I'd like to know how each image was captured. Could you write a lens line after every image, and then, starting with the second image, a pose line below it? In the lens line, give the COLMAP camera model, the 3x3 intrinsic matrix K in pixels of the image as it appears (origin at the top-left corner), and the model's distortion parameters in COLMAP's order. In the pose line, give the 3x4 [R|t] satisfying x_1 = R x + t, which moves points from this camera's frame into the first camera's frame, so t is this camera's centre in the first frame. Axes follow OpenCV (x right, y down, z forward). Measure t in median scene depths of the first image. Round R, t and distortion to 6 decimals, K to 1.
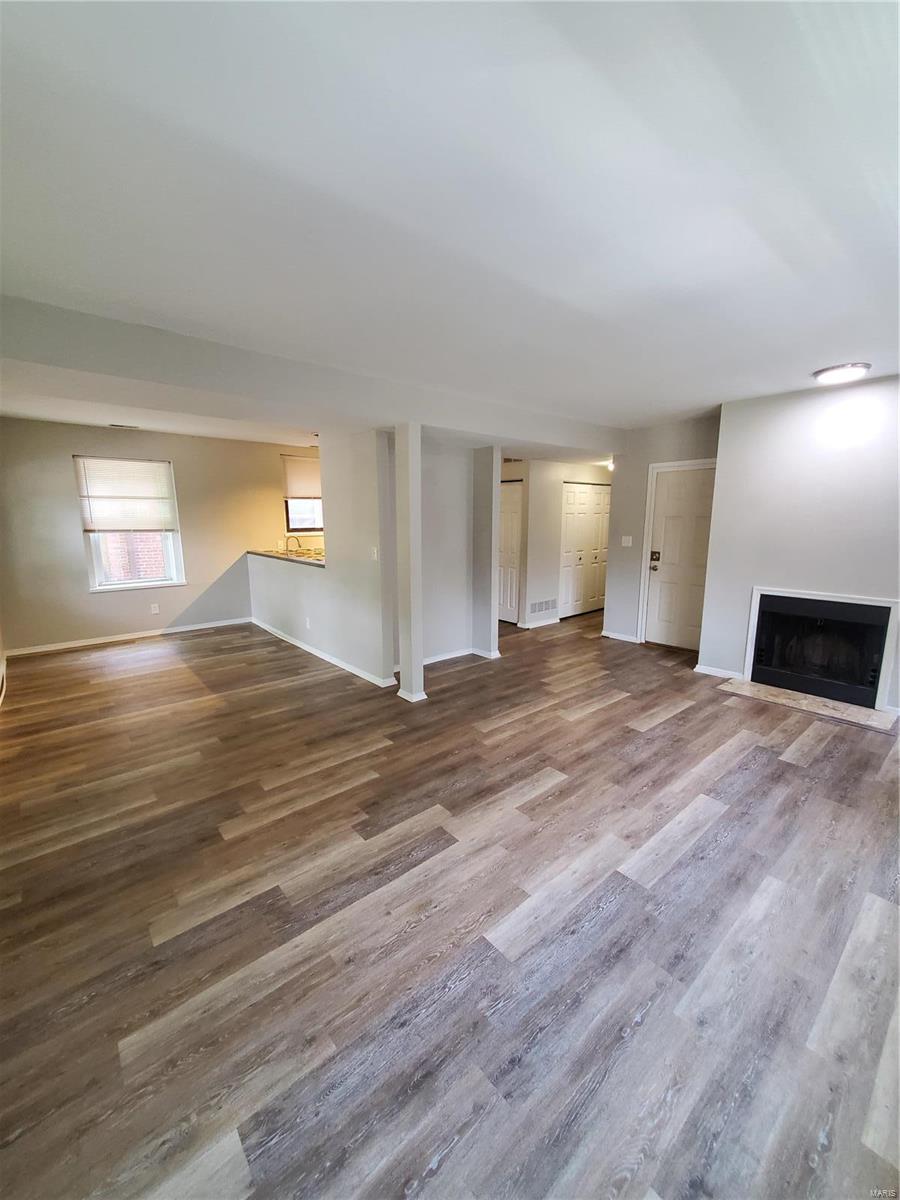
lens RADIAL K [[477.7, 0, 442.3], [0, 477.7, 595.3], [0, 0, 1]] dist [0.011042, -0.001152]
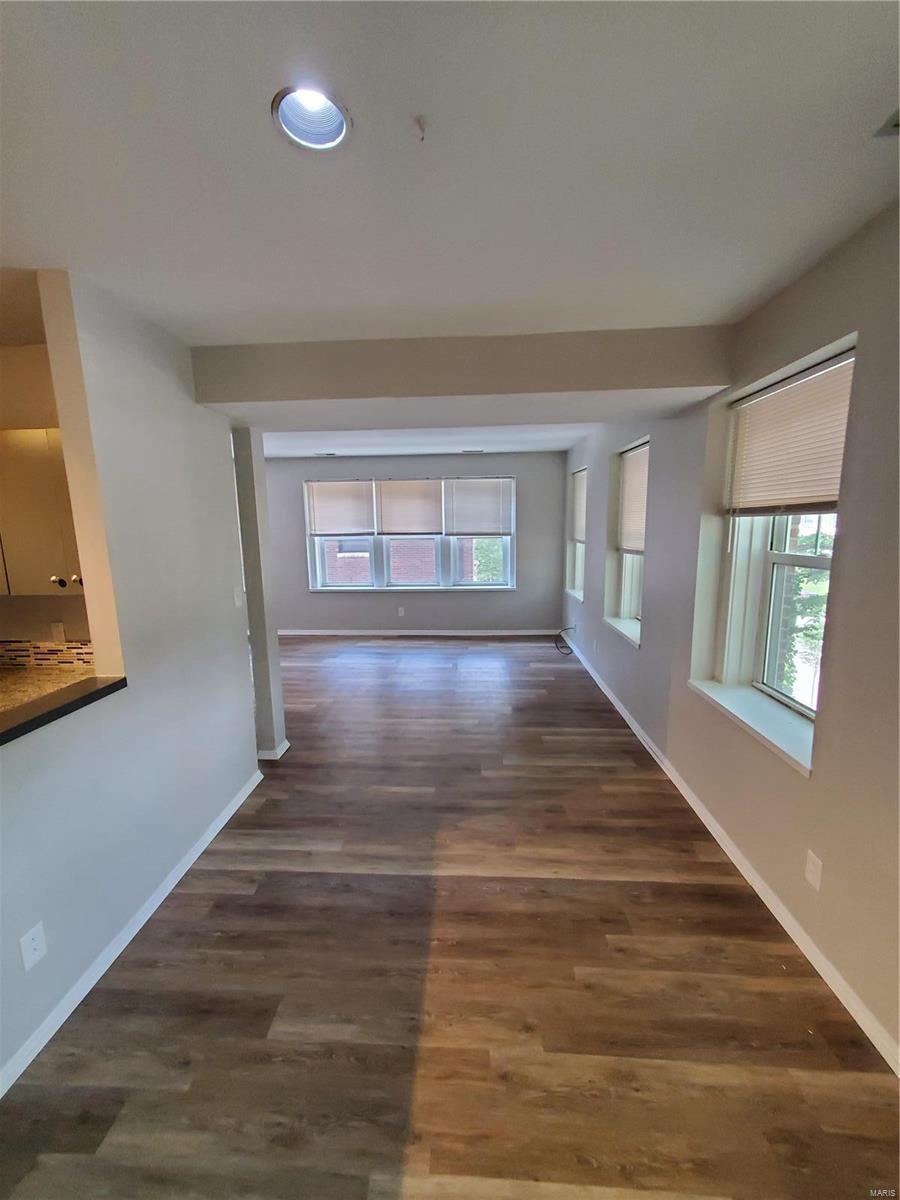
lens RADIAL K [[477.7, 0, 452.8], [0, 477.7, 601.9], [0, 0, 1]] dist [0.011042, -0.001152]
pose [[-0.734460, -0.096042, 0.671821, -1.037507], [0.133654, 0.950078, 0.281937, -0.293421], [-0.665360, 0.296863, -0.684958, 1.603375]]
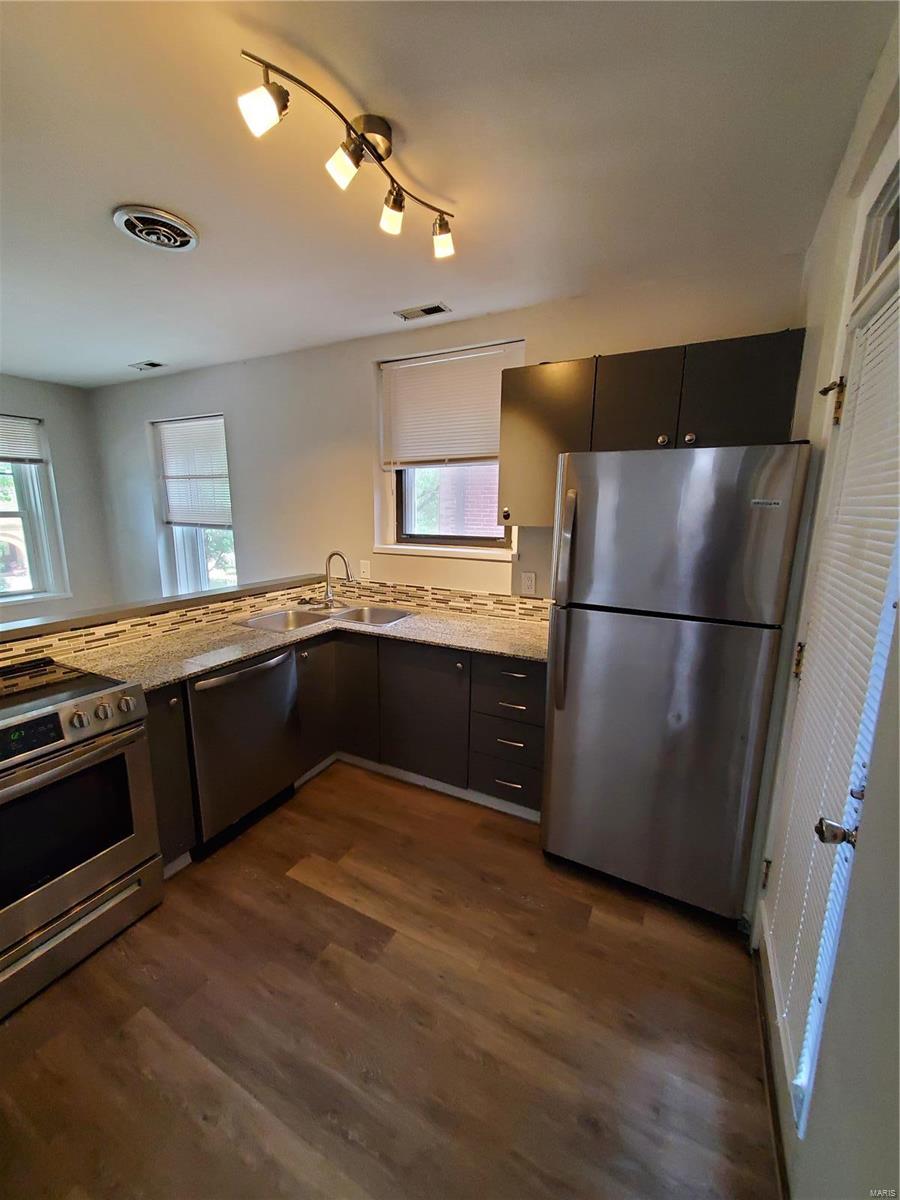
lens RADIAL K [[477.7, 0, 444.0], [0, 477.7, 599.3], [0, 0, 1]] dist [0.011042, -0.001152]
pose [[0.379103, 0.184005, -0.906876, 0.248566], [-0.169905, 0.977210, 0.127250, -0.317443], [0.909623, 0.105842, 0.401726, 1.899907]]
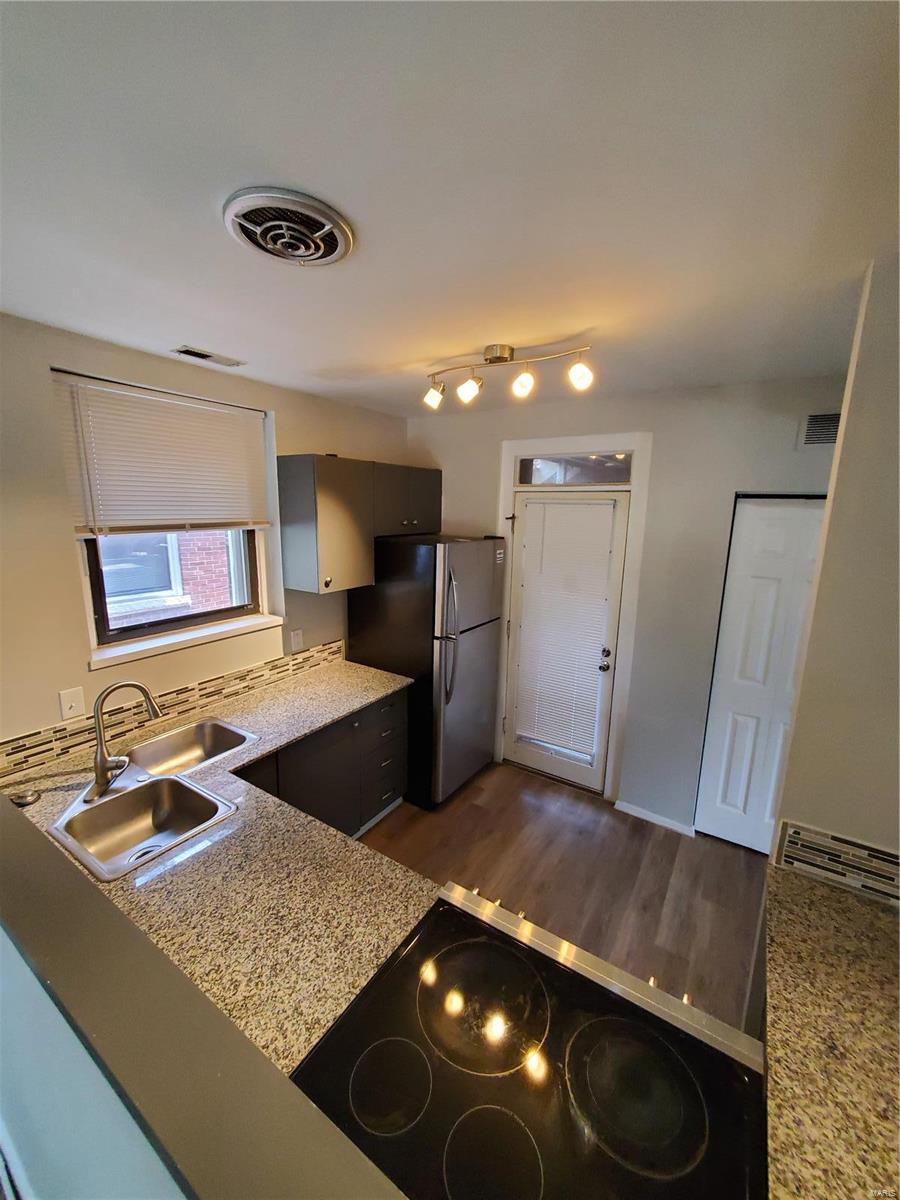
lens RADIAL K [[477.7, 0, 440.6], [0, 477.7, 600.0], [0, 0, 1]] dist [0.011042, -0.001152]
pose [[0.956621, -0.035226, 0.289199, -0.447741], [0.027065, 0.999116, 0.032170, -0.359498], [-0.290077, -0.022947, 0.956728, 1.439223]]
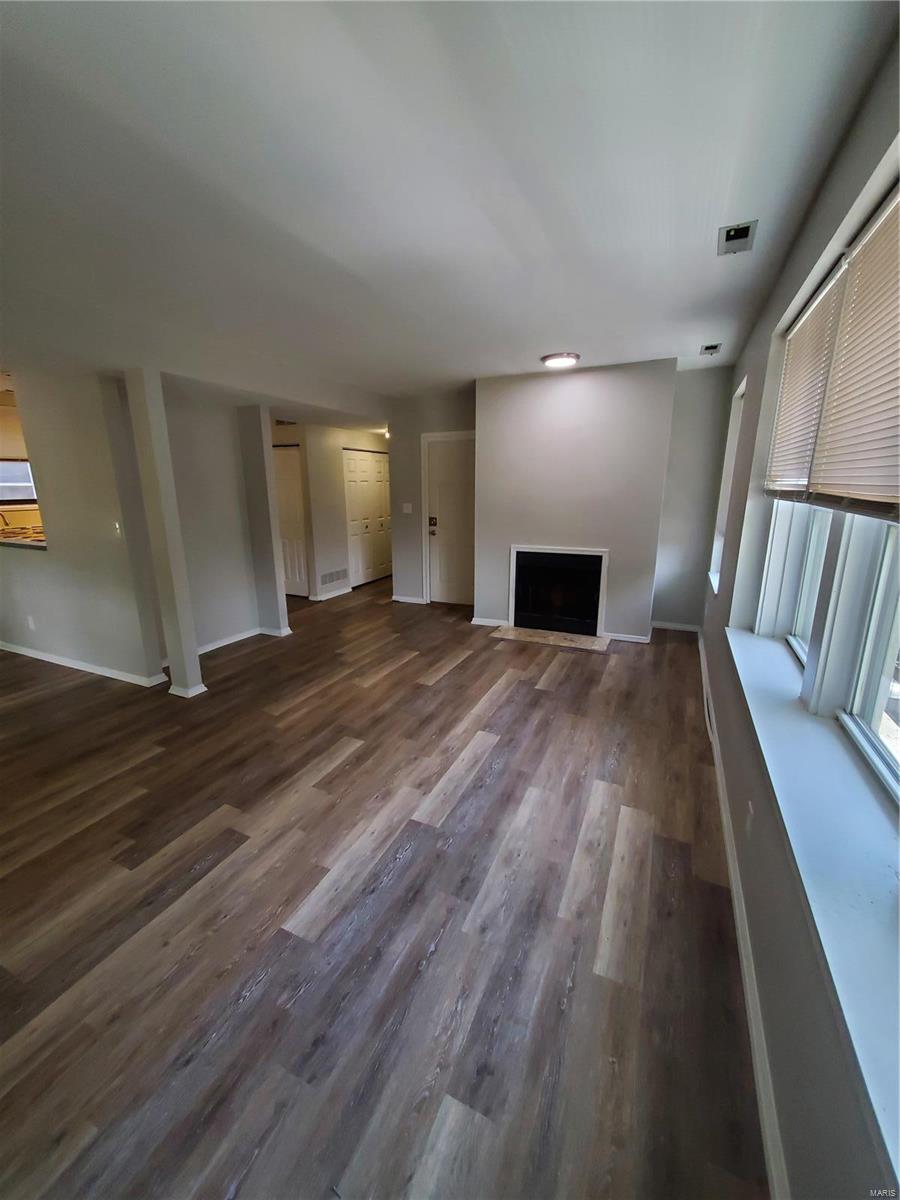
lens RADIAL K [[477.7, 0, 441.5], [0, 477.7, 596.9], [0, 0, 1]] dist [0.011042, -0.001152]
pose [[0.911150, -0.097760, 0.400310, 0.031288], [0.071451, 0.994217, 0.080170, 0.002446], [-0.405832, -0.044444, 0.912866, 0.017514]]
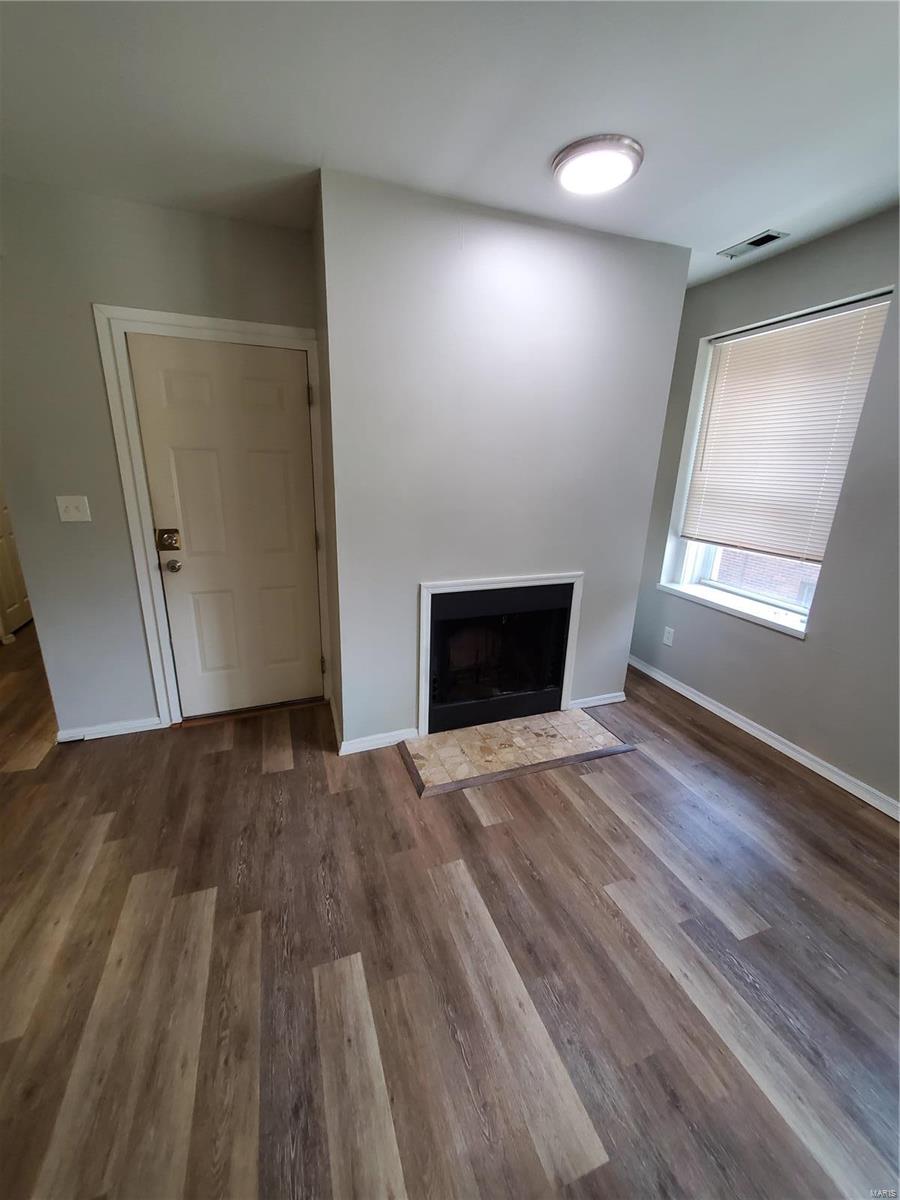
lens RADIAL K [[477.7, 0, 446.1], [0, 477.7, 598.8], [0, 0, 1]] dist [0.011042, -0.001152]
pose [[0.341631, -0.255506, 0.904437, 0.197088], [0.129611, 0.965949, 0.223926, -0.157389], [-0.930854, 0.040725, 0.363114, 1.001587]]
